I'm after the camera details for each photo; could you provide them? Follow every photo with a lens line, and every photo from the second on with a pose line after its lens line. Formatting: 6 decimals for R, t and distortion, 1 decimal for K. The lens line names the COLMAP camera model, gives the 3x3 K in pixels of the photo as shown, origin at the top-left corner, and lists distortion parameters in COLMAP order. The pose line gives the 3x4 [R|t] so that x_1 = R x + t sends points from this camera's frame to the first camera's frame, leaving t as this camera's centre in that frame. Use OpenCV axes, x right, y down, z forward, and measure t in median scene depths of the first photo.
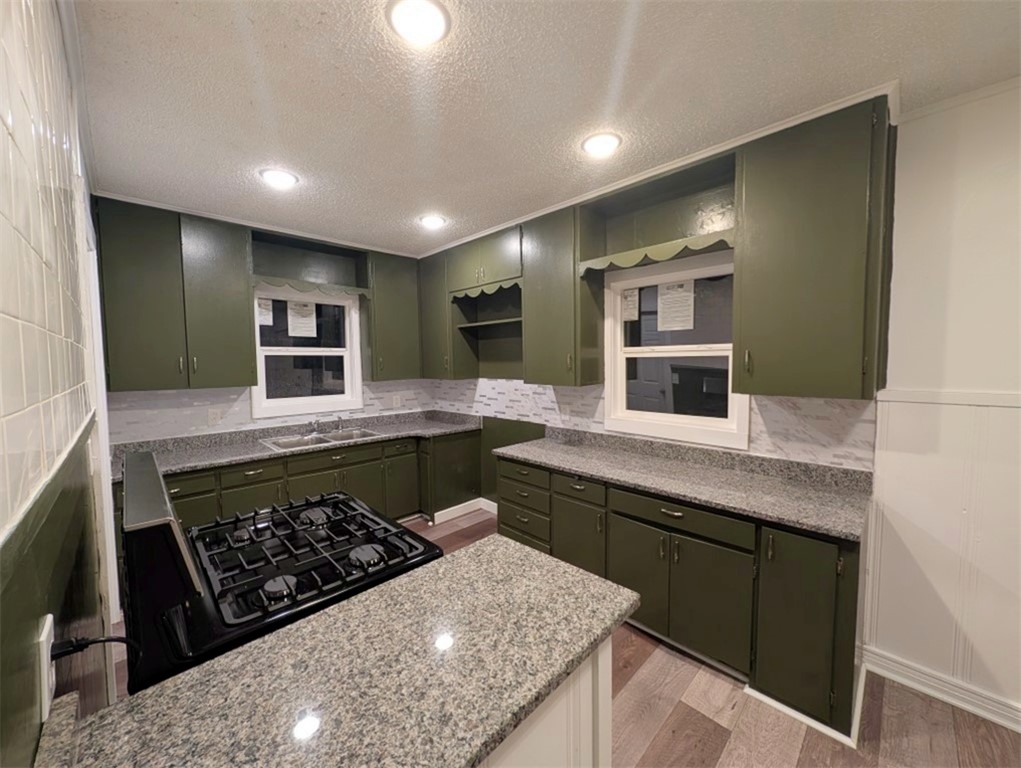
lens RADIAL K [[390.7, 0, 510.5], [0, 390.7, 384.0], [0, 0, 1]] dist [-0.001458, 0.000498]
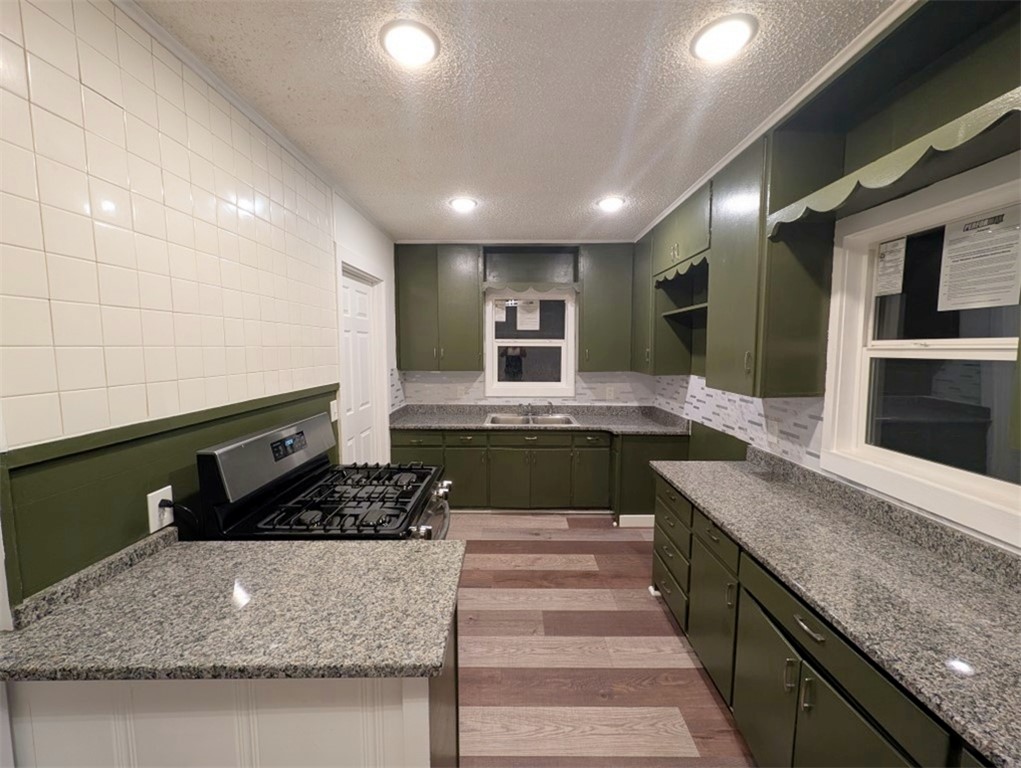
lens RADIAL K [[390.7, 0, 510.5], [0, 390.7, 384.0], [0, 0, 1]] dist [-0.001458, 0.000498]
pose [[0.705001, 0.077021, -0.705012, 0.328782], [-0.050873, 0.997017, 0.058049, -0.033498], [0.707379, -0.005059, 0.706816, 0.181518]]
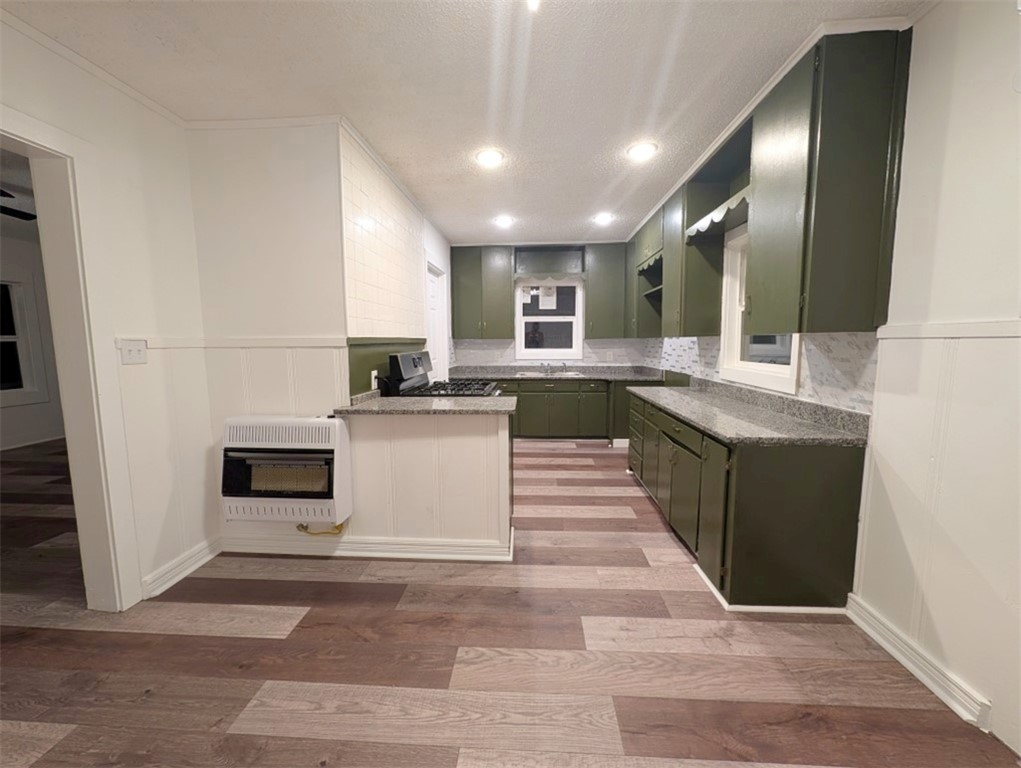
lens RADIAL K [[390.7, 0, 510.5], [0, 390.7, 384.0], [0, 0, 1]] dist [-0.001458, 0.000498]
pose [[0.667896, 0.087471, -0.739097, 0.672467], [-0.046045, 0.996024, 0.076269, 0.076681], [0.742829, -0.016908, 0.669268, -0.179321]]
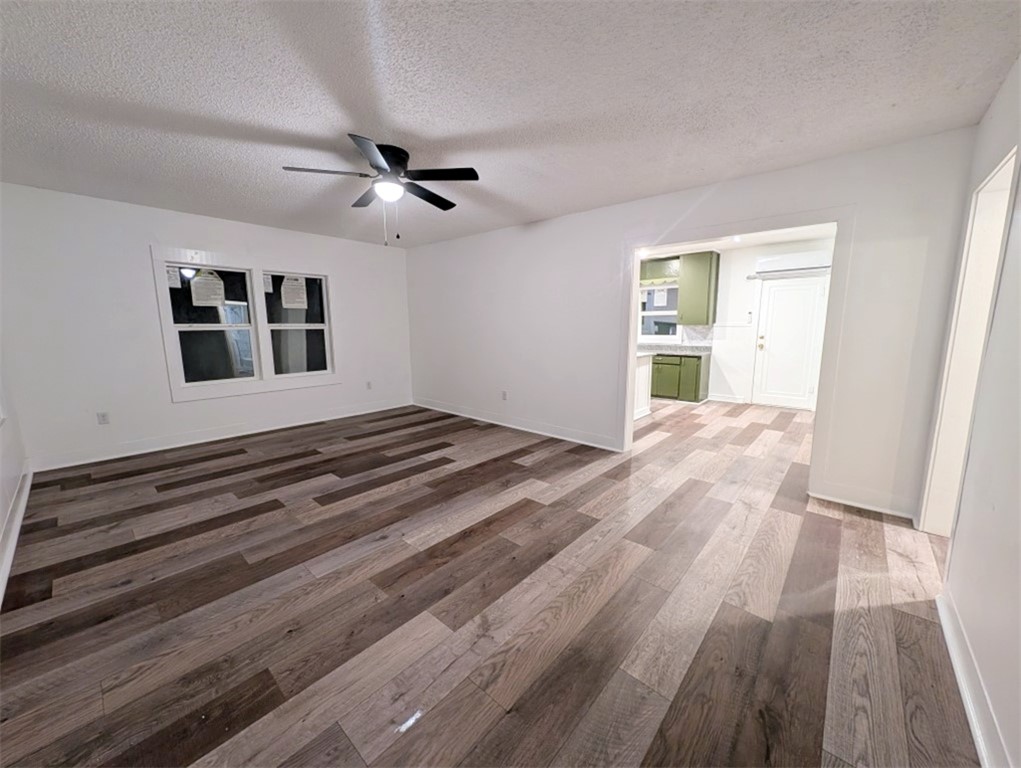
lens RADIAL K [[390.7, 0, 510.5], [0, 390.7, 384.0], [0, 0, 1]] dist [-0.001458, 0.000498]
pose [[0.997546, -0.007268, 0.069629, -0.805192], [0.001041, 0.996025, 0.089064, 0.162367], [-0.070000, -0.088773, 0.993589, -1.672935]]
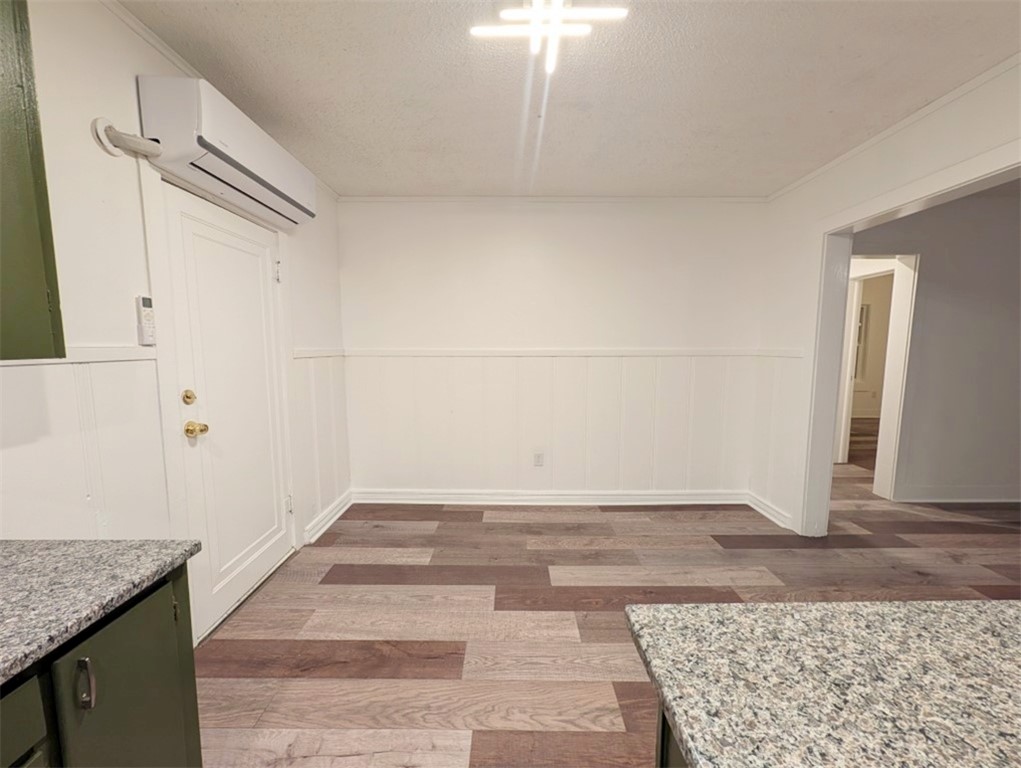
lens RADIAL K [[390.7, 0, 510.5], [0, 390.7, 384.0], [0, 0, 1]] dist [-0.001458, 0.000498]
pose [[-0.710438, -0.060283, 0.701173, 0.007074], [0.051322, 0.989234, 0.137049, 0.018931], [-0.701885, 0.133351, -0.699696, 0.533642]]
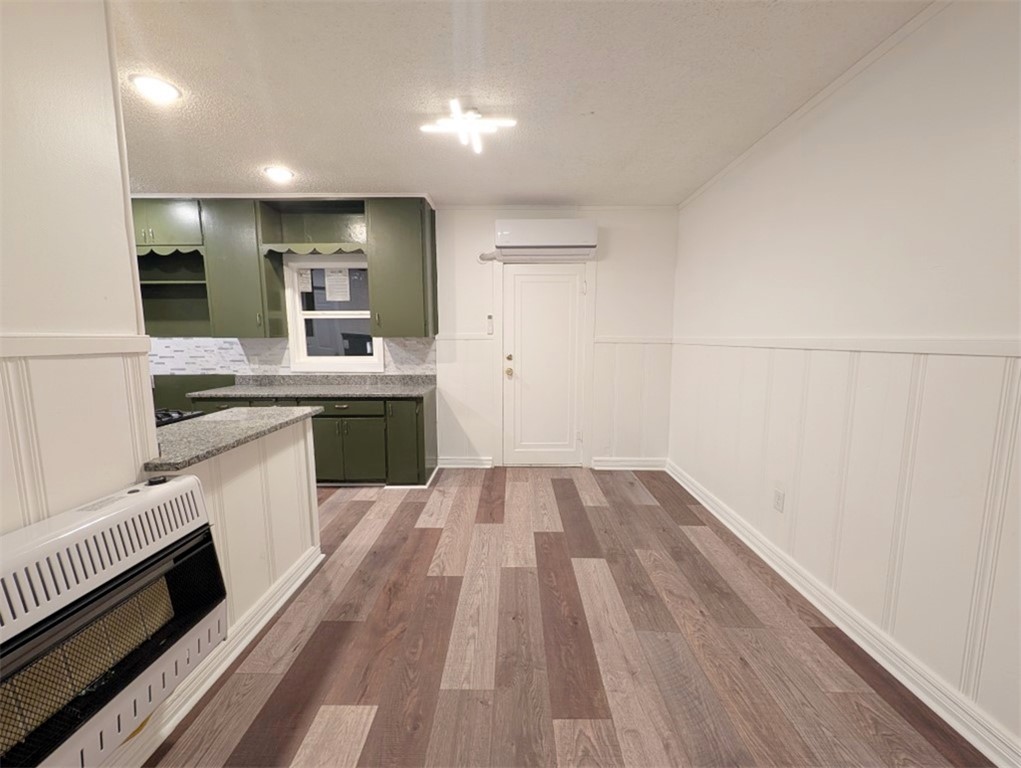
lens RADIAL K [[390.7, 0, 510.5], [0, 390.7, 384.0], [0, 0, 1]] dist [-0.001458, 0.000498]
pose [[0.708039, -0.073722, 0.702314, -0.176954], [0.037004, 0.997043, 0.067354, 0.097398], [-0.705203, -0.021701, 0.708673, -0.503483]]
